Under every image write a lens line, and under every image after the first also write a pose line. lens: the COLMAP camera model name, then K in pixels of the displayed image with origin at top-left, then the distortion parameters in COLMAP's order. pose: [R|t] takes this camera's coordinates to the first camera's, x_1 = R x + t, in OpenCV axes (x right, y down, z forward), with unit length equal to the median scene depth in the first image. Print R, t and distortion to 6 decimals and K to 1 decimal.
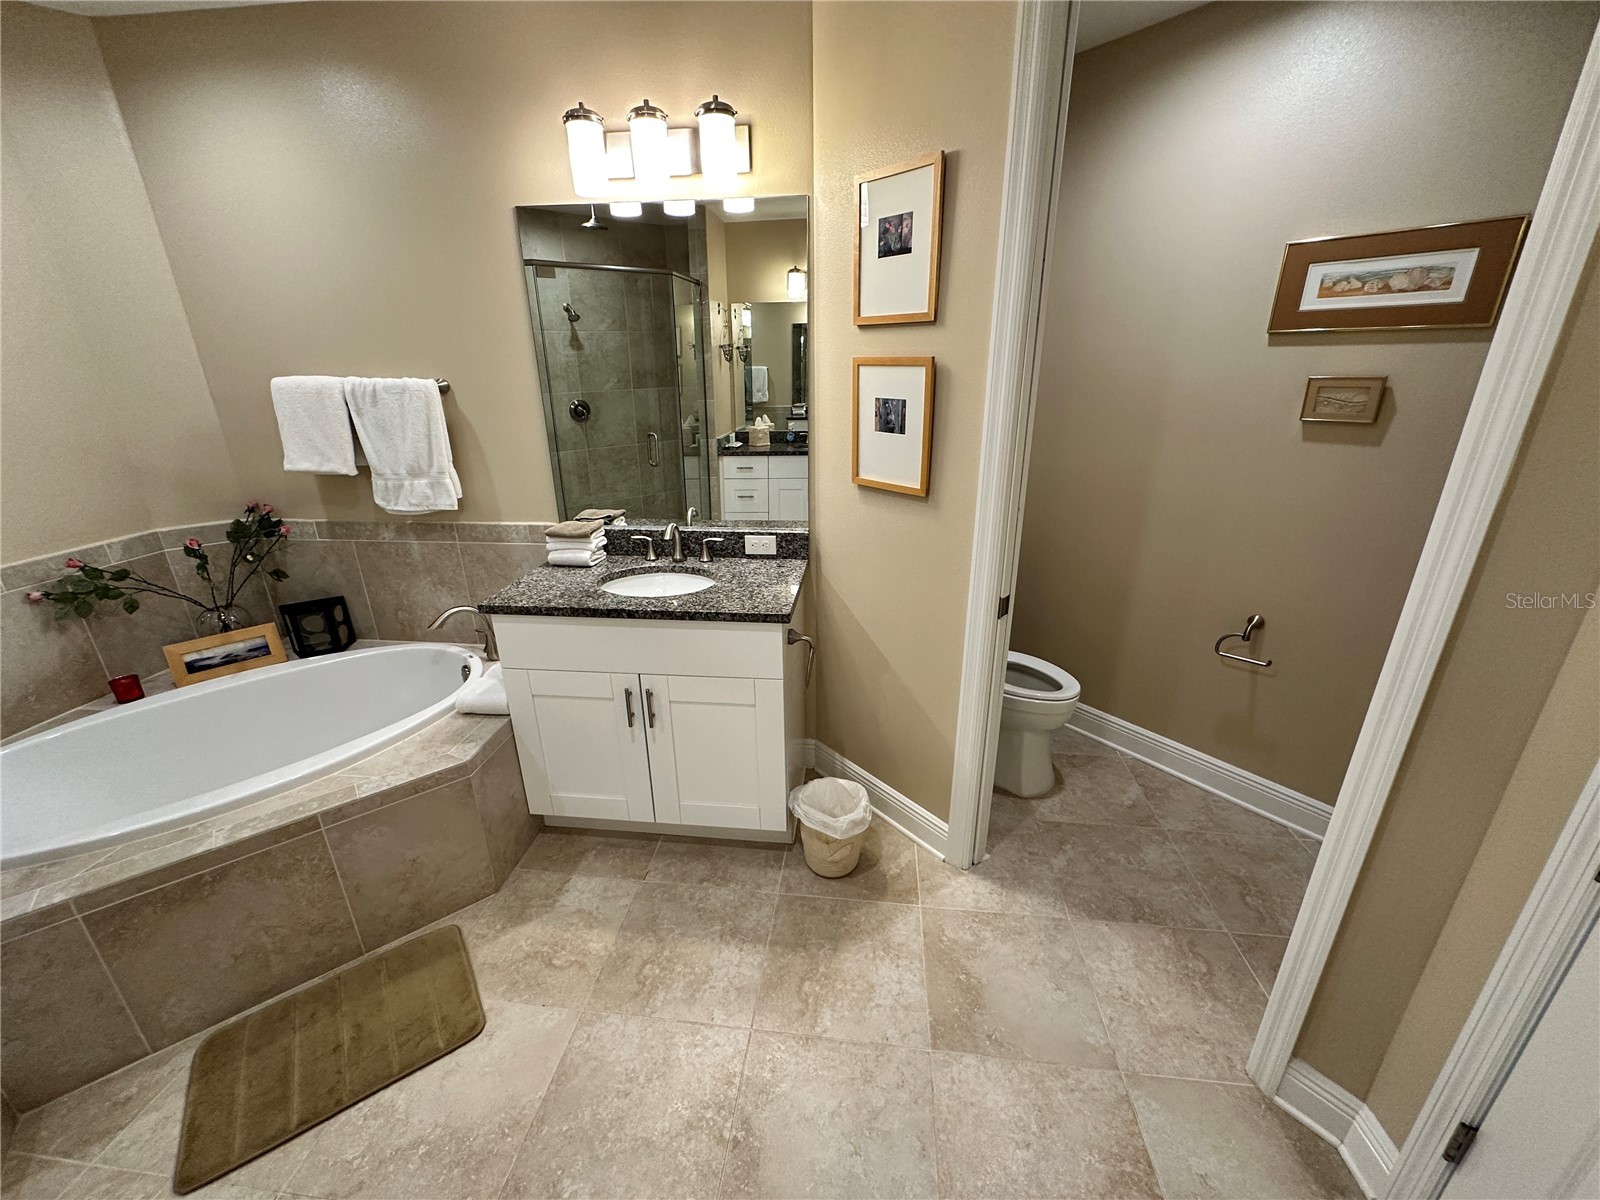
lens RADIAL K [[637.1, 0, 798.9], [0, 637.1, 599.0], [0, 0, 1]] dist [-0.002315, -0.000139]
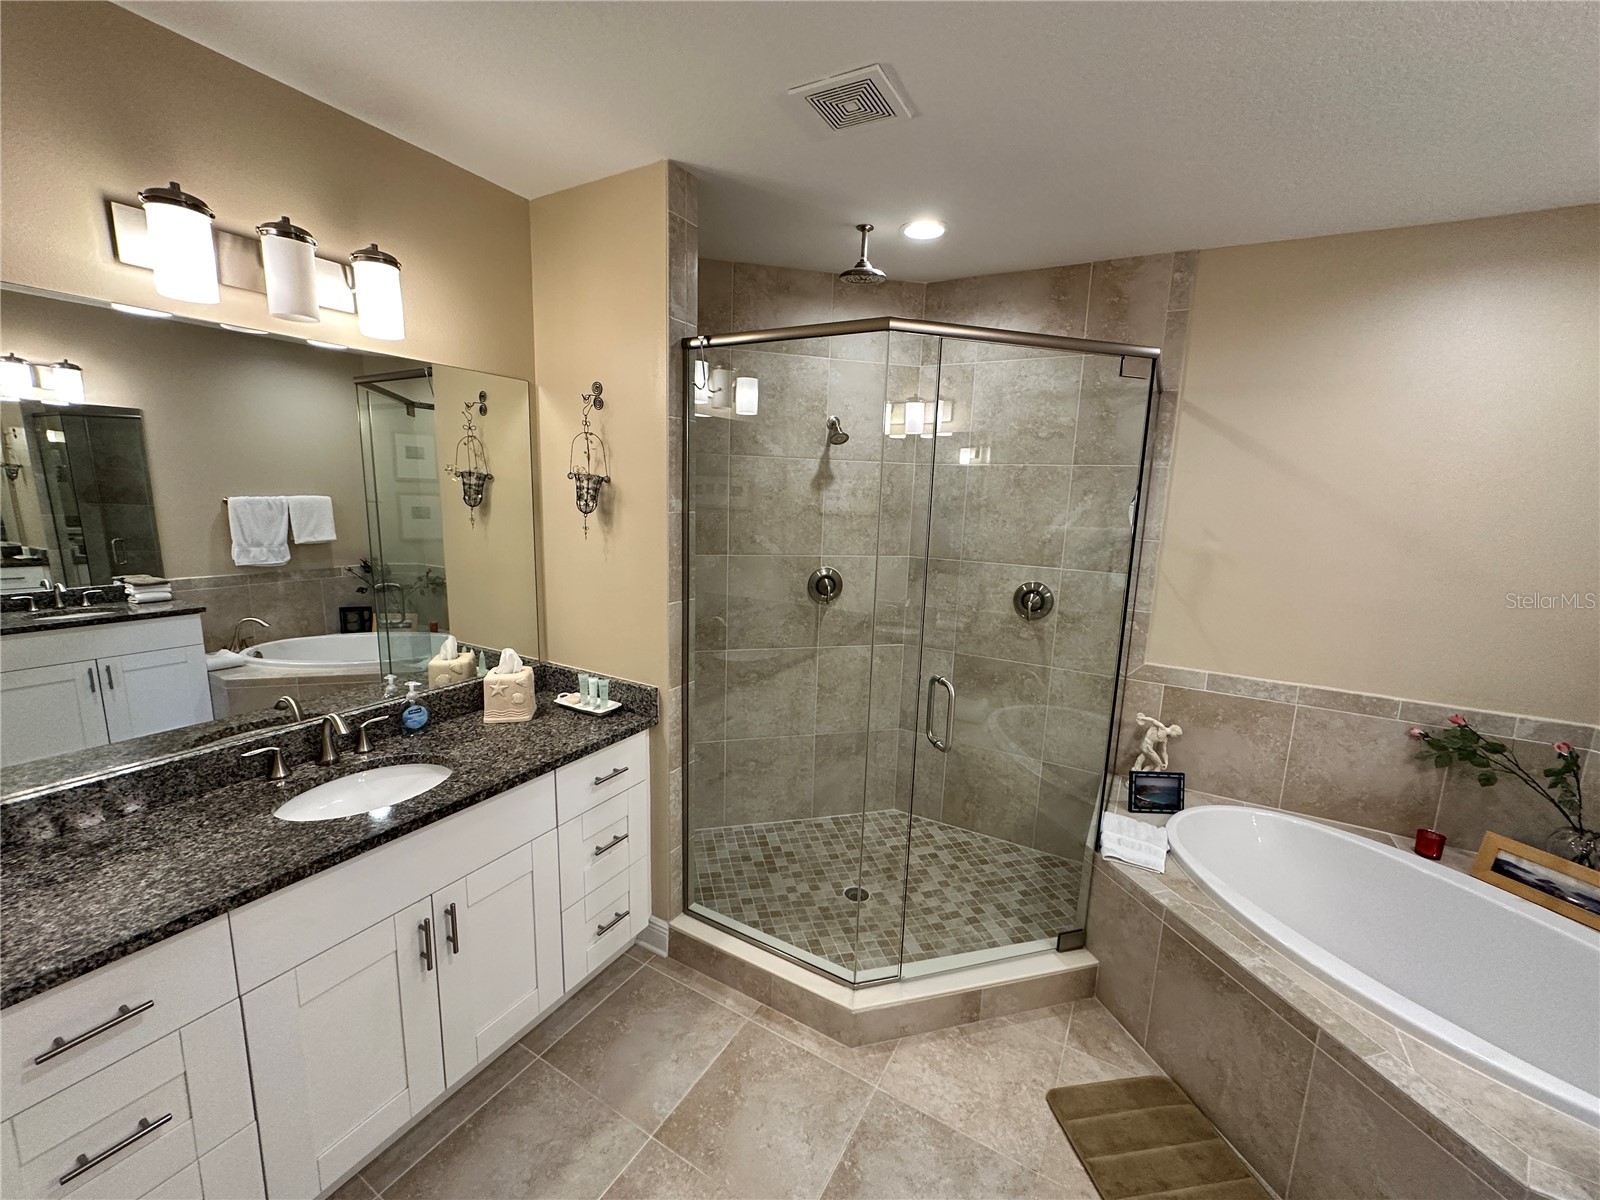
lens RADIAL K [[637.1, 0, 798.9], [0, 637.1, 599.0], [0, 0, 1]] dist [-0.002315, -0.000139]
pose [[-0.401365, 0.150963, -0.903392, 0.202748], [-0.345544, 0.888482, 0.301992, -0.171798], [0.848237, 0.433370, -0.304441, 0.310757]]
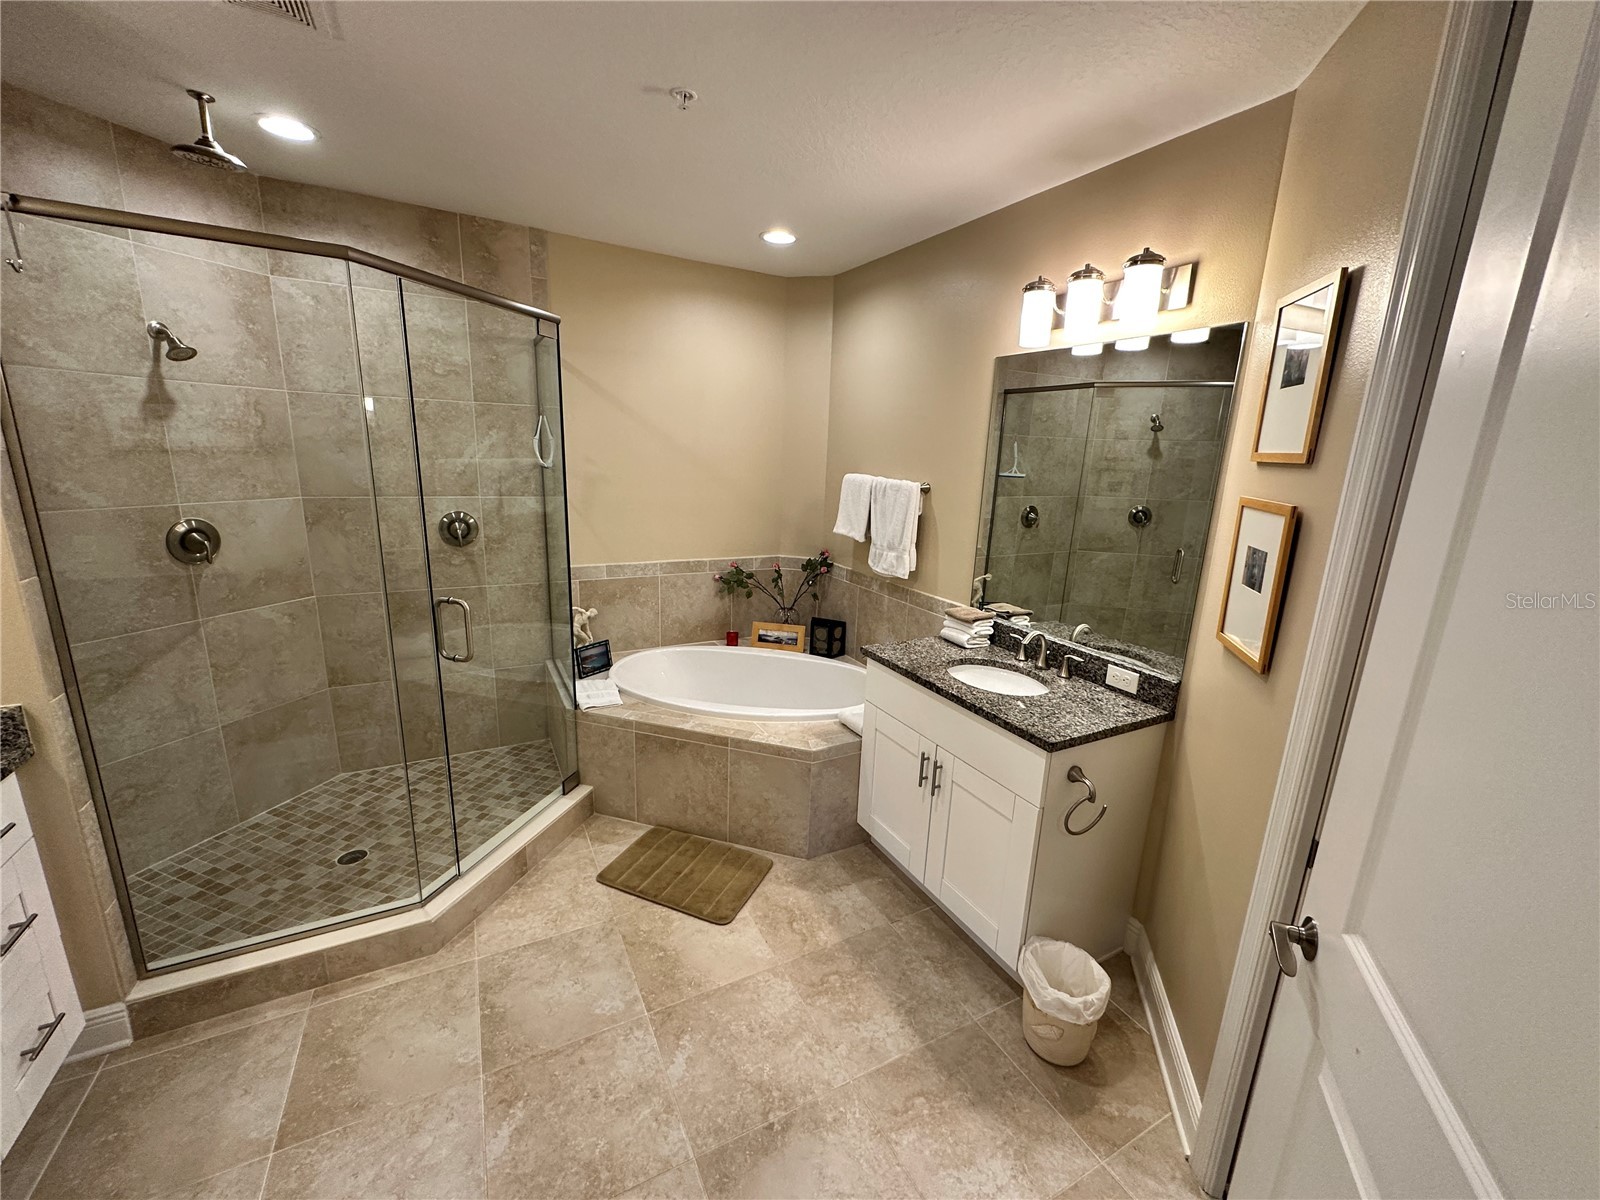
lens RADIAL K [[637.6, 0, 800.1], [0, 637.6, 598.9], [0, 0, 1]] dist [-0.001464, 0.000266]
pose [[0.565185, 0.219394, -0.795256, 0.433629], [-0.327483, 0.944448, 0.027813, -0.075323], [0.757180, 0.244713, 0.605635, 0.062961]]
